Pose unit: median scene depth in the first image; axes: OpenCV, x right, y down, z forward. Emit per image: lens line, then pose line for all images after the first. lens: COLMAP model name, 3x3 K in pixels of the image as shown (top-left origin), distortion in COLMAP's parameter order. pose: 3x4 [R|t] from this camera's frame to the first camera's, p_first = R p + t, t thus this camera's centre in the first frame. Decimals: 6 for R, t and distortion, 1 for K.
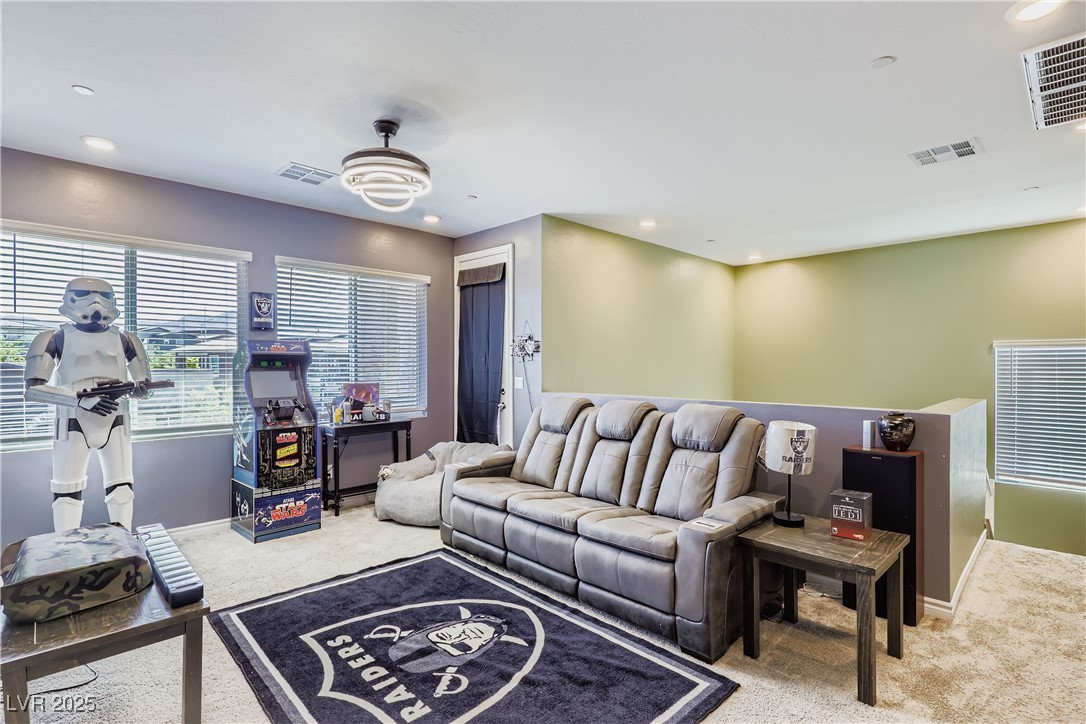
lens RADIAL K [[528.9, 0, 543.4], [0, 528.9, 365.0], [0, 0, 1]] dist [-0.000703, -0.000135]
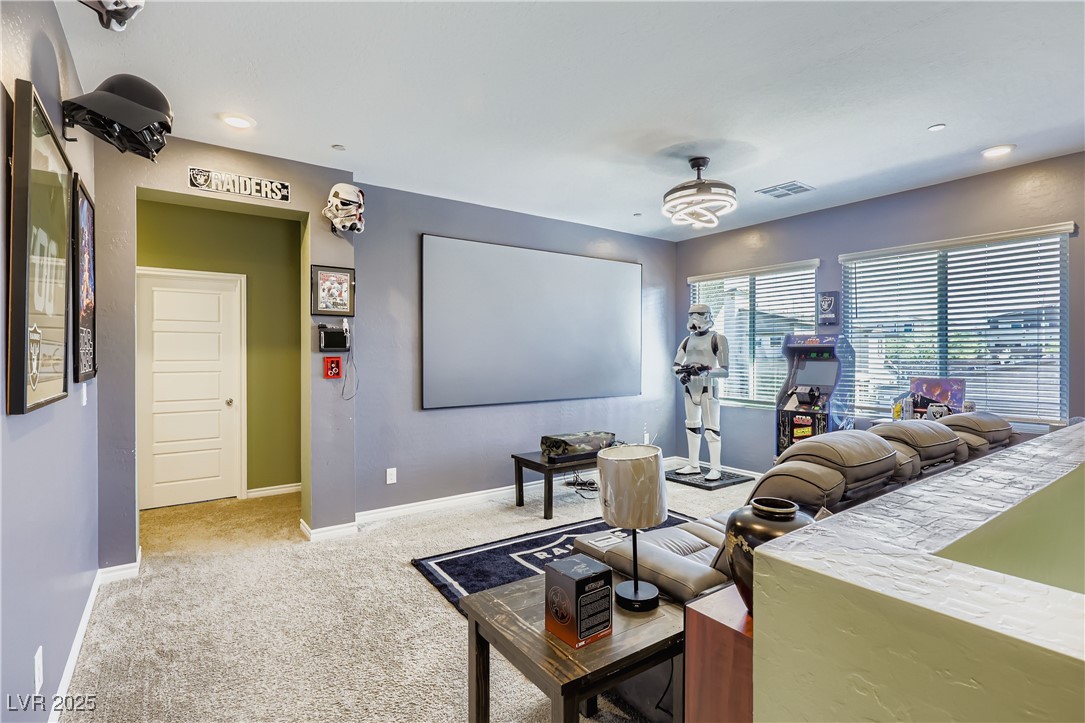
lens RADIAL K [[528.5, 0, 546.2], [0, 528.5, 353.8], [0, 0, 1]] dist [-0.000703, -0.000135]
pose [[-0.149147, -0.002938, -0.988811, 0.712504], [-0.005766, 0.999981, -0.002102, 0.000673], [0.988798, 0.005388, -0.149161, 0.616658]]
